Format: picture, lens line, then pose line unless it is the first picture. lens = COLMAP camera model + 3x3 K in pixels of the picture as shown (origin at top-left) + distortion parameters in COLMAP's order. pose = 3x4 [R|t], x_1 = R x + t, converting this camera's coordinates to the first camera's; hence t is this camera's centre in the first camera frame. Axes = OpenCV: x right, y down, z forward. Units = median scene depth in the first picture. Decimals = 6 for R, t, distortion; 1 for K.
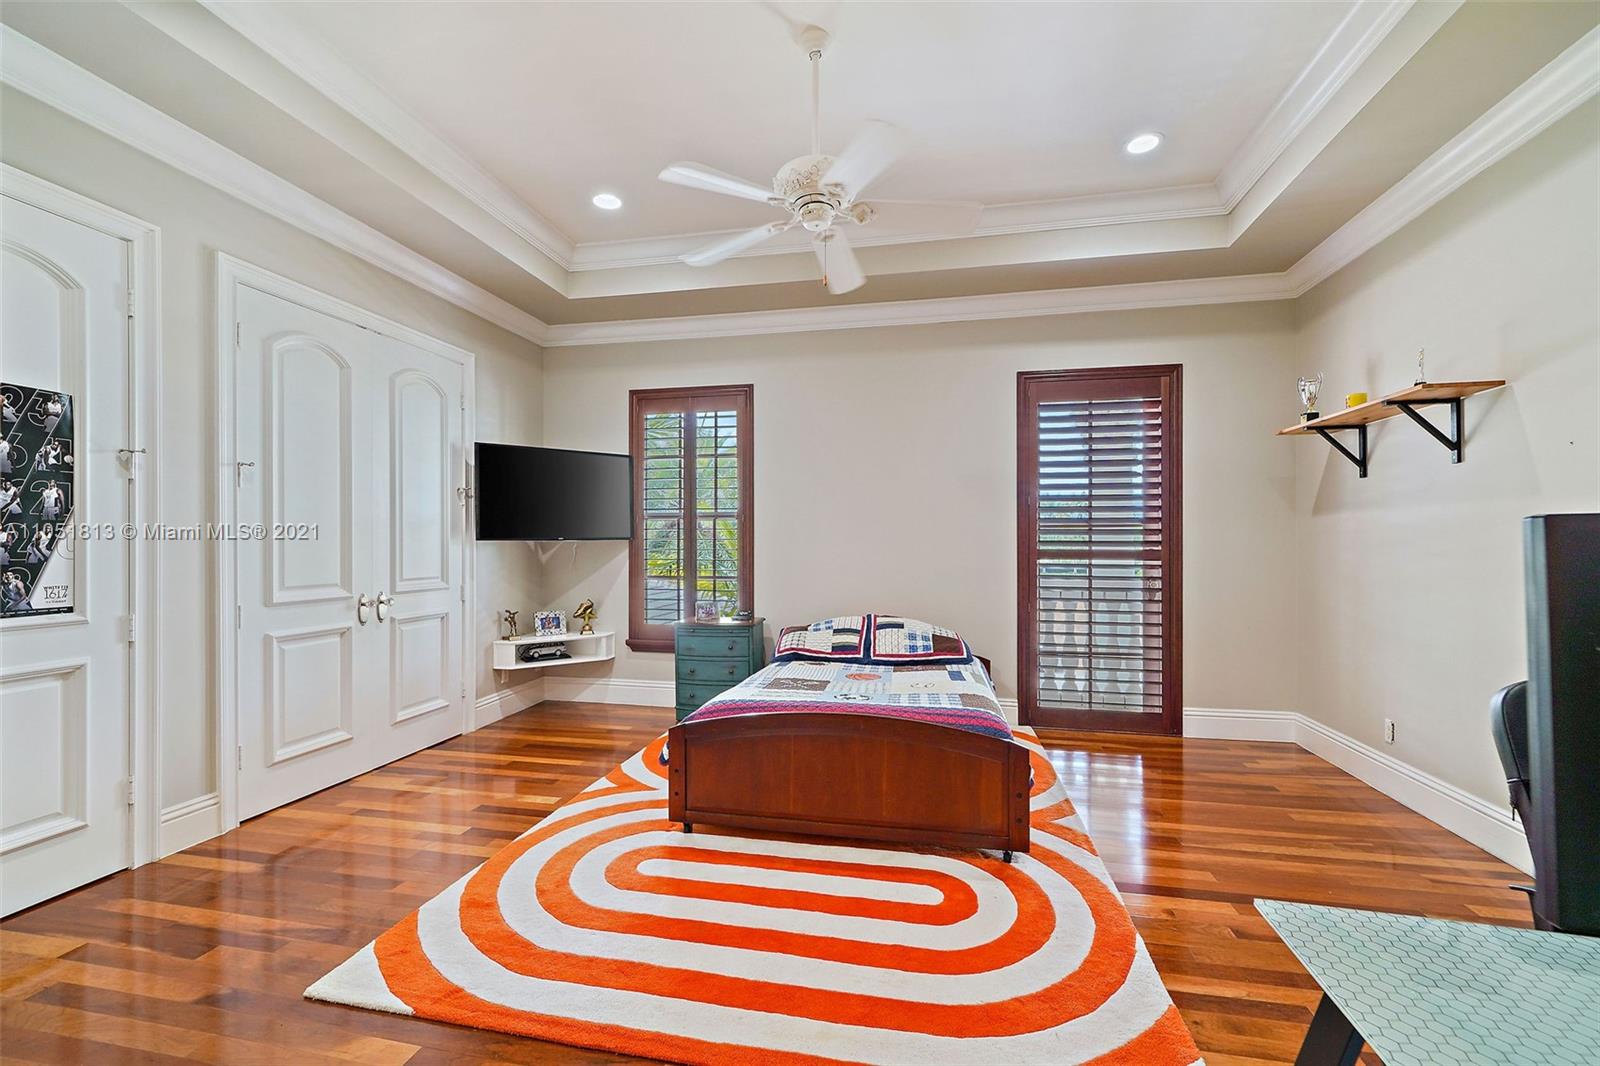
lens RADIAL K [[662.0, 0, 812.1], [0, 662.0, 538.7], [0, 0, 1]] dist [-0.000993, 0.000006]
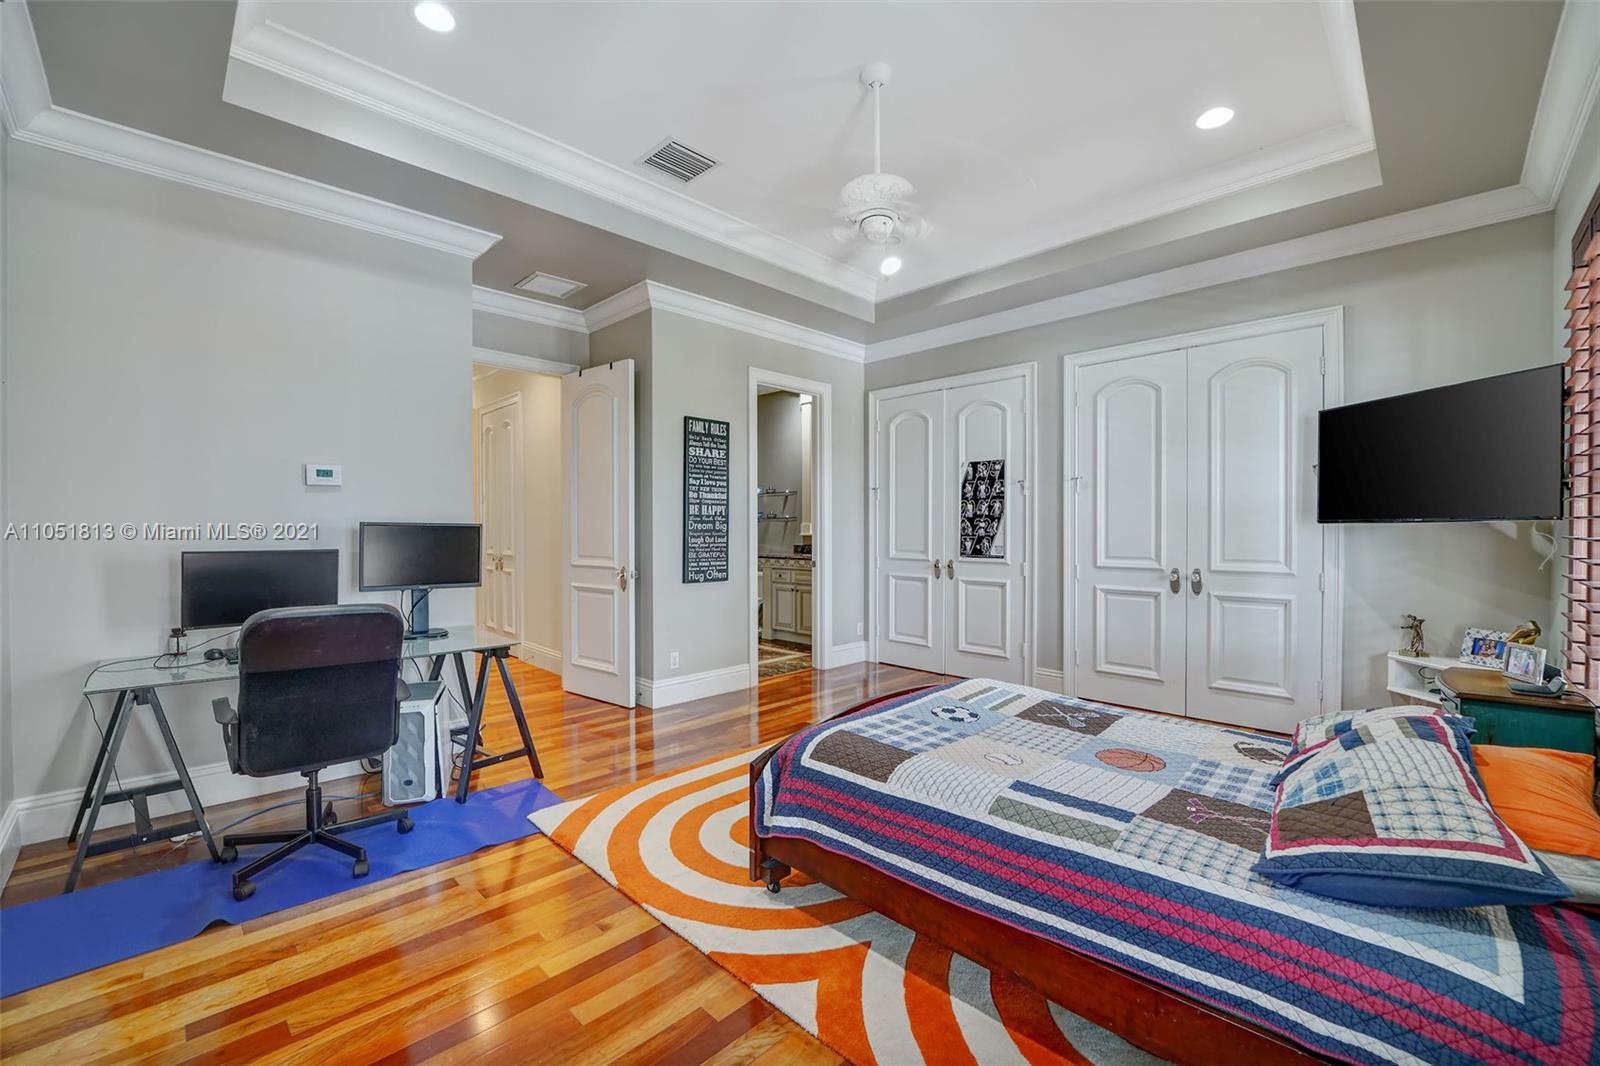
lens RADIAL K [[649.9, 0, 789.6], [0, 649.9, 536.0], [0, 0, 1]] dist [0.000436, 0.000080]
pose [[-0.556993, 0.005803, -0.830497, 0.996343], [0.002453, 0.999983, 0.005343, 0.021645], [0.830514, 0.000939, -0.556998, 1.496873]]
